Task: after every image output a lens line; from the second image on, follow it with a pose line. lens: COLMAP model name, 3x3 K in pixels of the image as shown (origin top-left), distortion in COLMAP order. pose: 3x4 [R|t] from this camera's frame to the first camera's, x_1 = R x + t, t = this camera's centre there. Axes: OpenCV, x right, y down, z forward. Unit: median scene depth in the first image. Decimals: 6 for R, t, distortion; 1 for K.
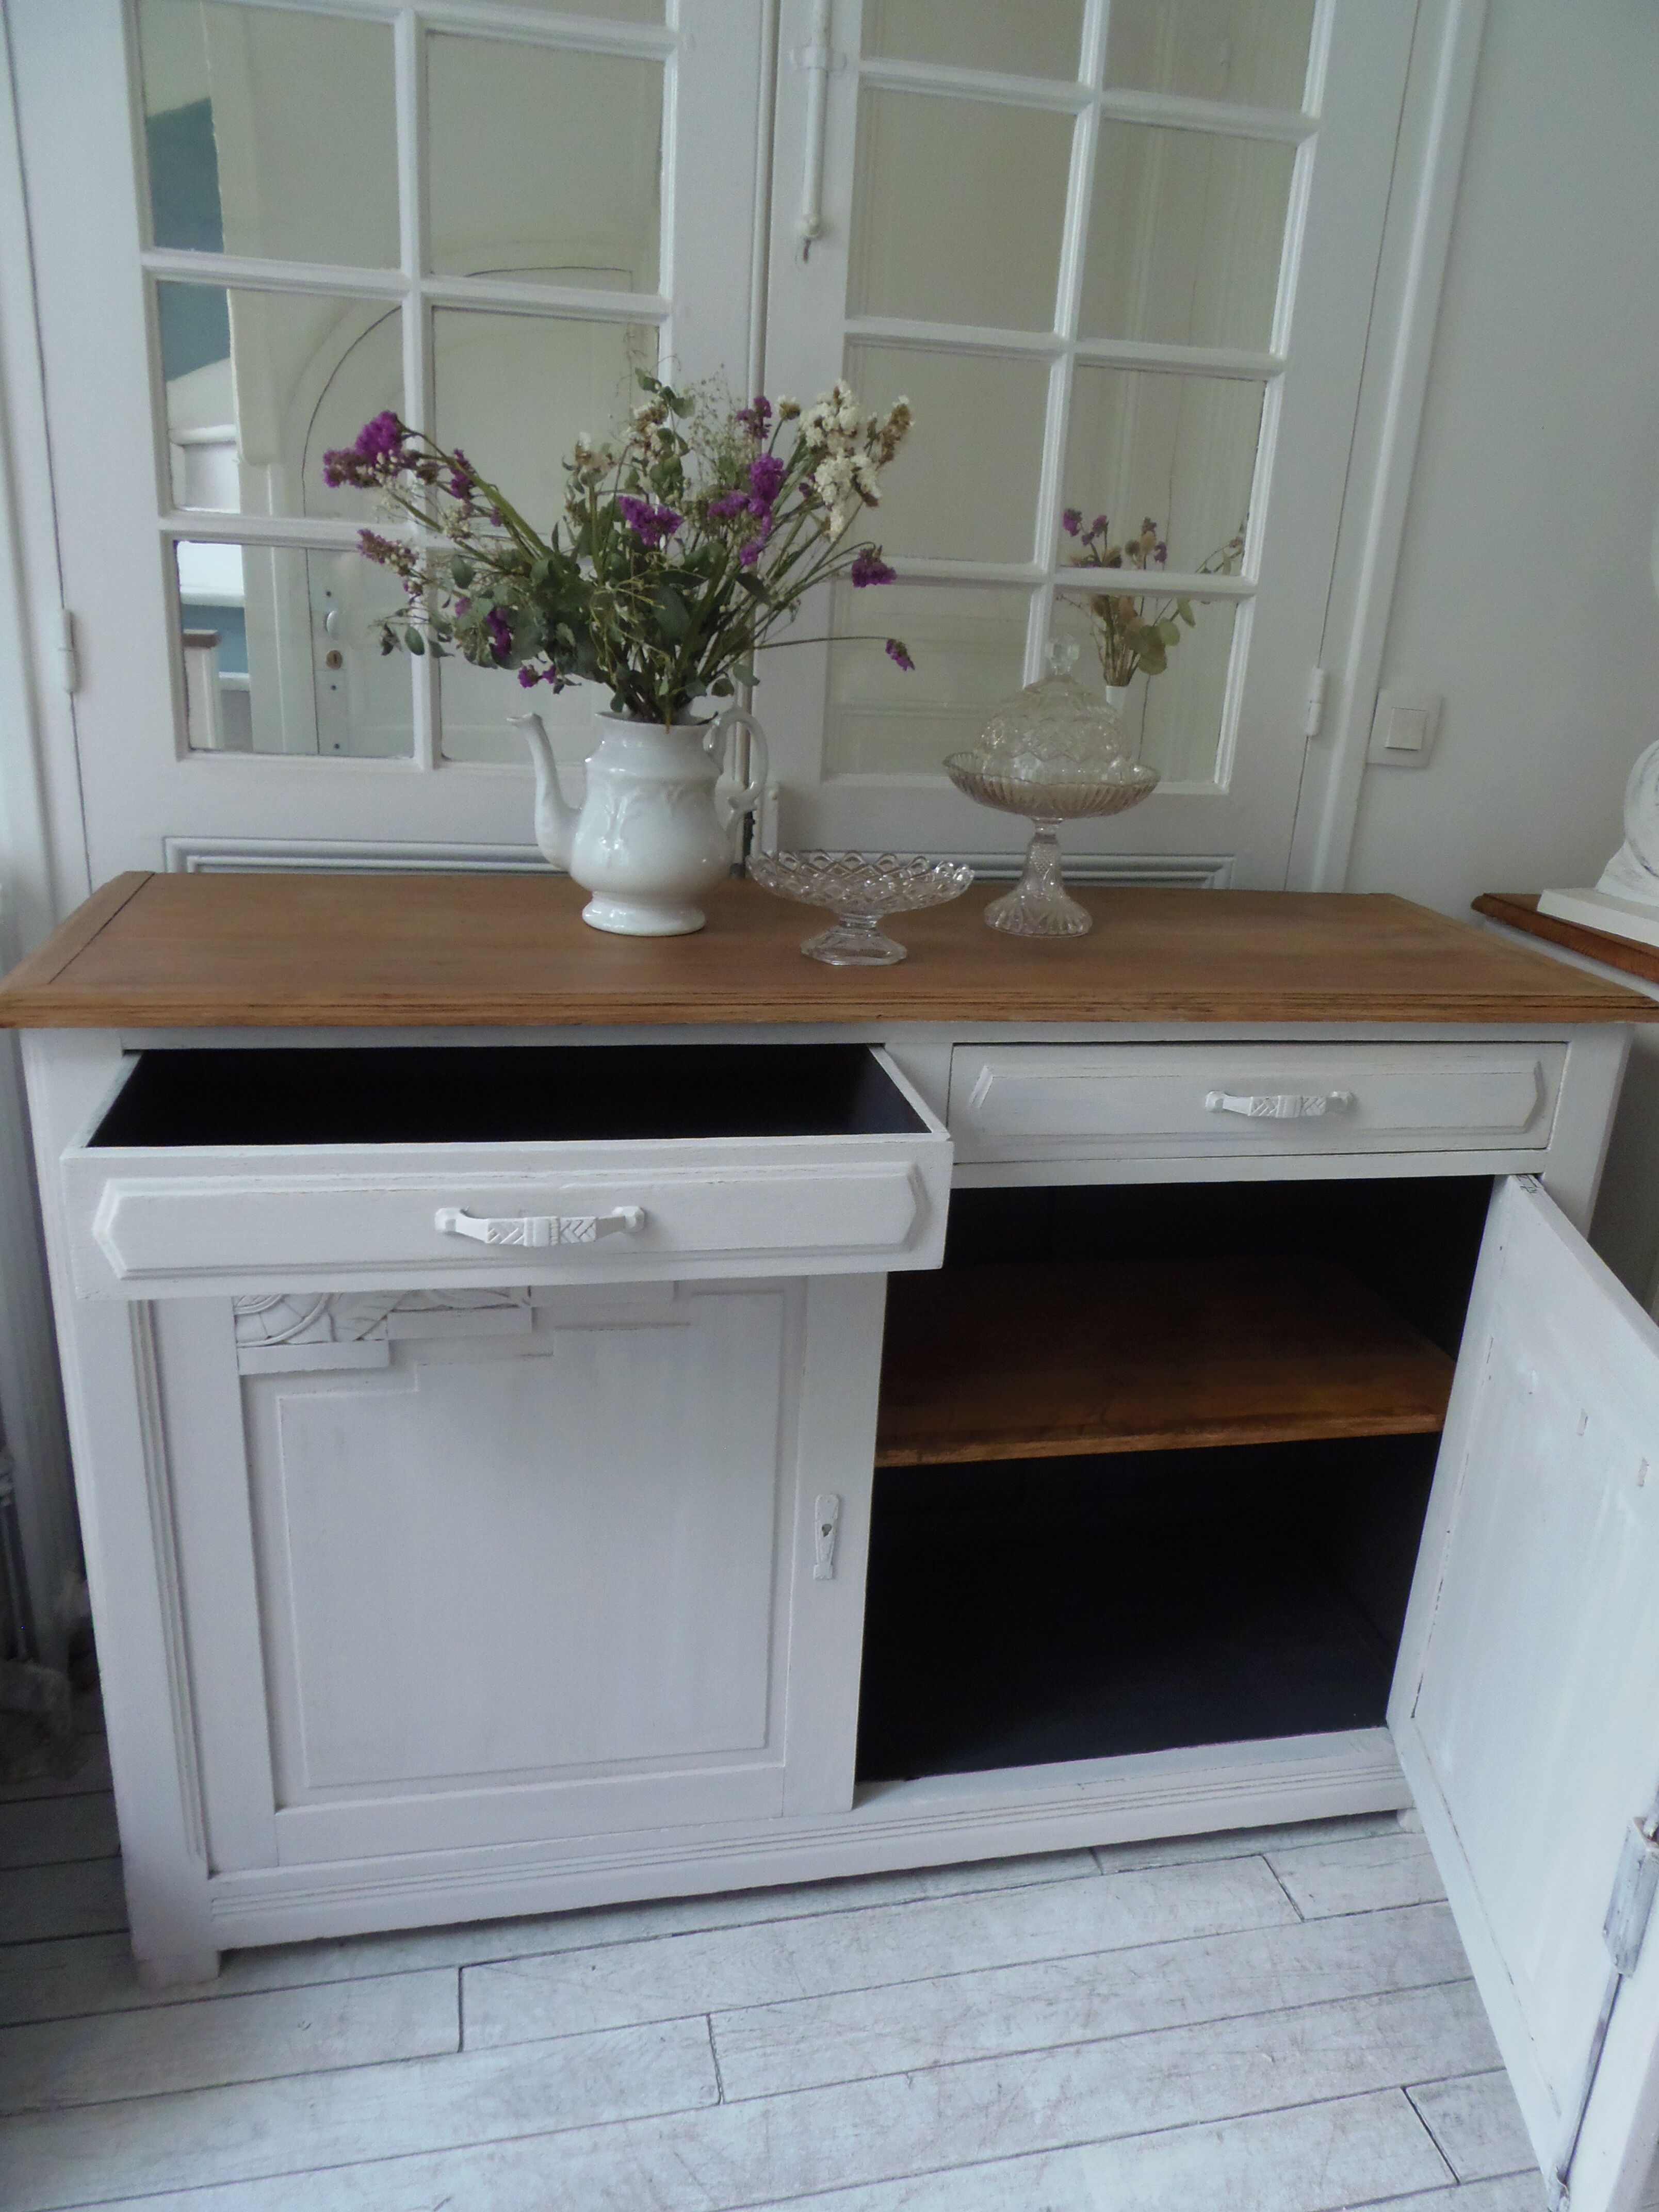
lens RADIAL K [[1630.1, 0, 857.8], [0, 1630.1, 1146.1], [0, 0, 1]] dist [-0.007756, -0.000989]
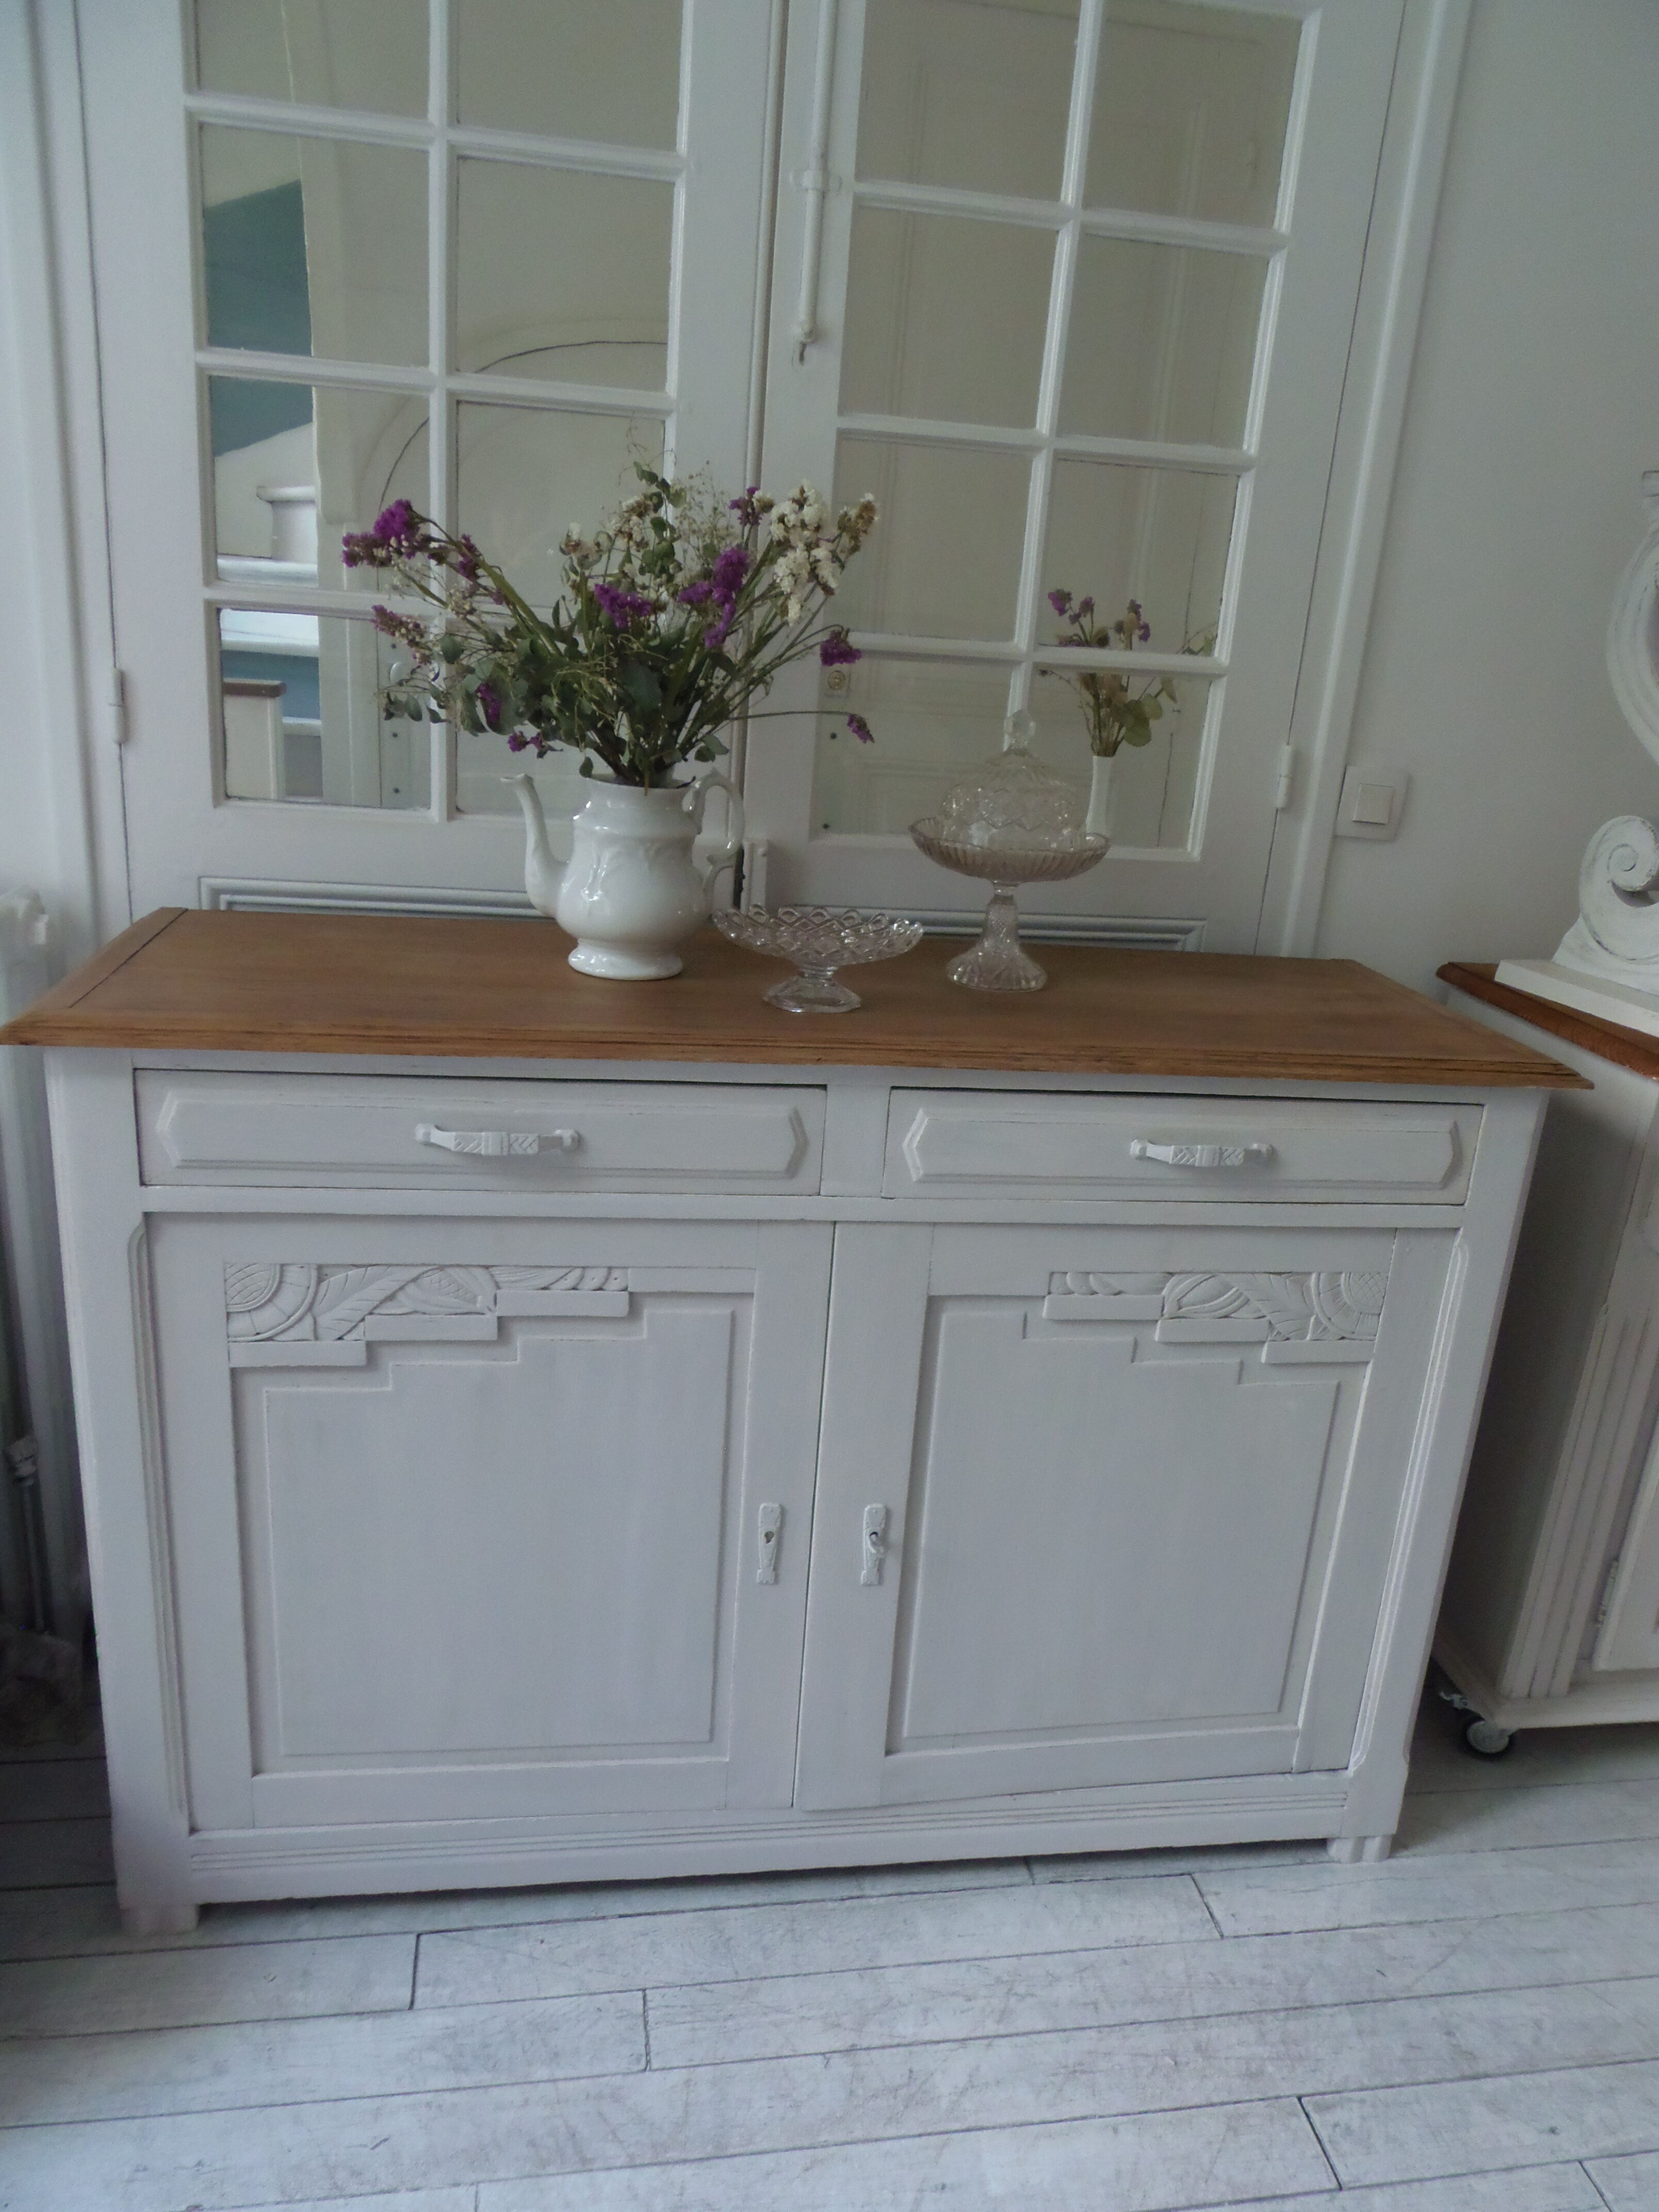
lens RADIAL K [[1631.7, 0, 860.1], [0, 1631.7, 1153.7], [0, 0, 1]] dist [-0.006614, 0.000000]
pose [[0.998418, 0.033576, -0.045106, 0.081101], [-0.034685, 0.999109, -0.024052, 0.007492], [0.044259, 0.025579, 0.998693, -0.075689]]
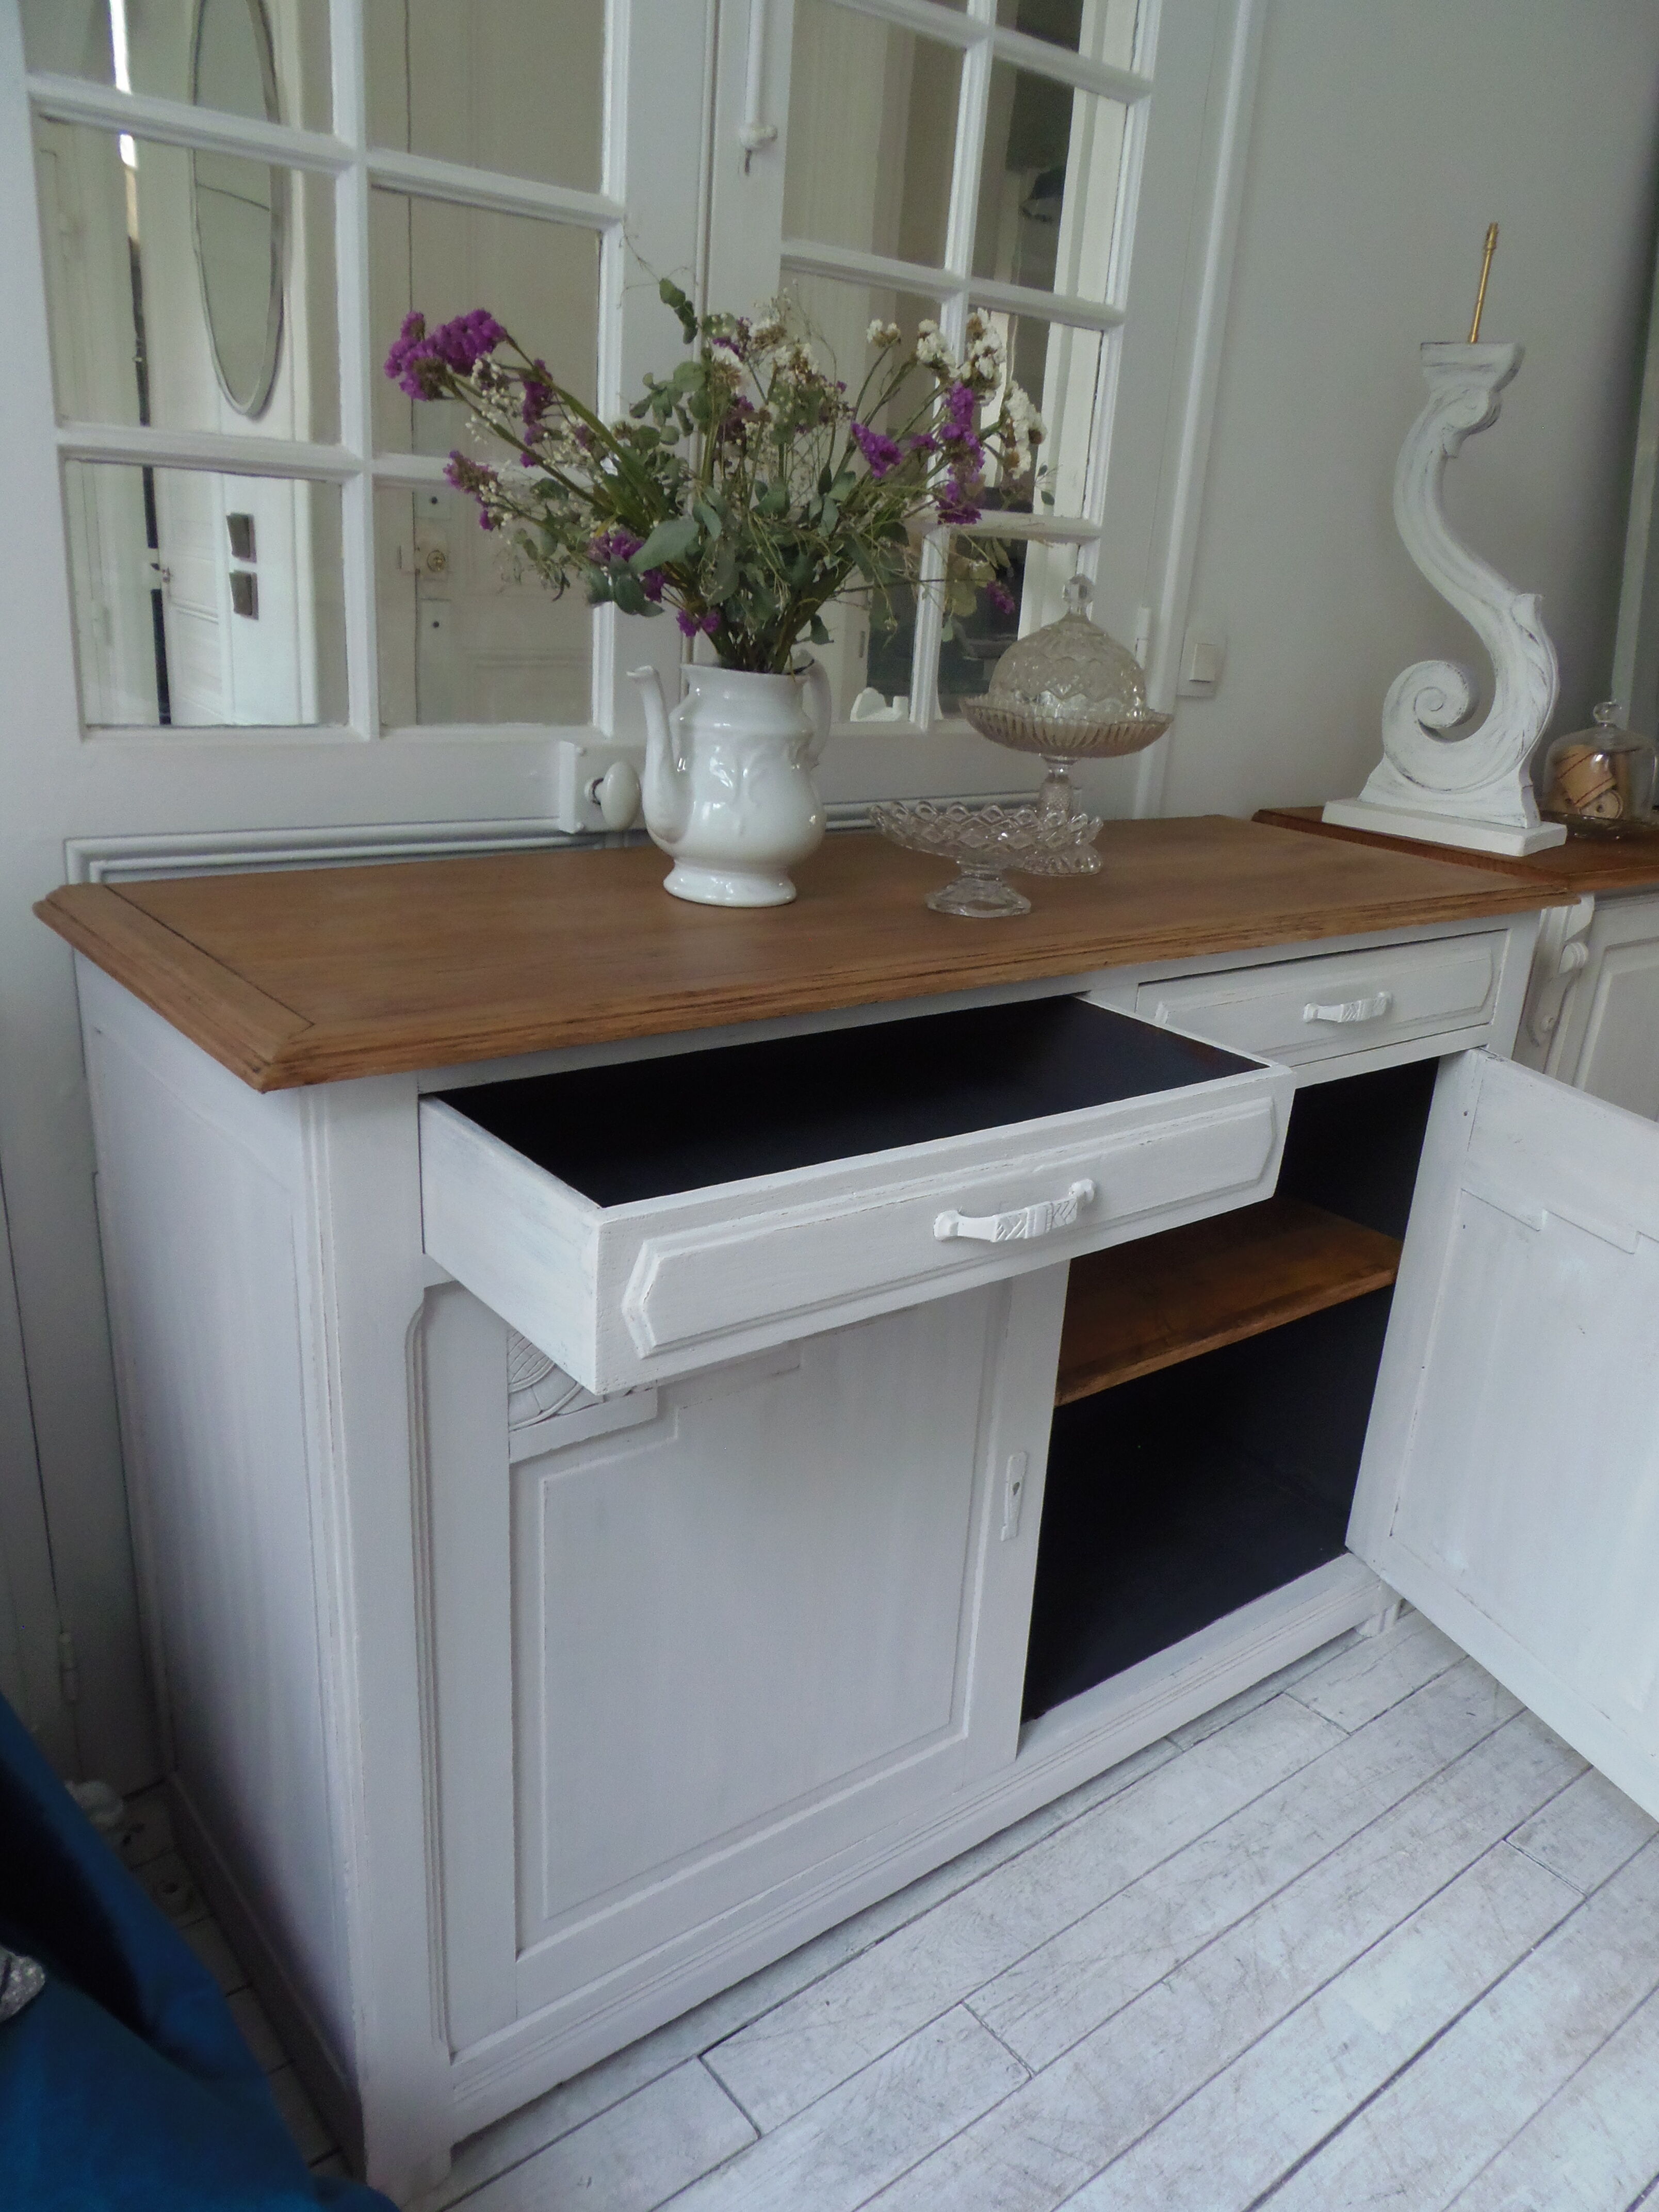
lens RADIAL K [[1633.7, 0, 874.5], [0, 1633.7, 1140.3], [0, 0, 1]] dist [-0.005089, -0.004497]
pose [[0.893605, -0.147520, 0.423921, -0.491438], [0.135013, 0.989051, 0.059580, -0.045164], [-0.428068, 0.003994, 0.903738, 0.137979]]
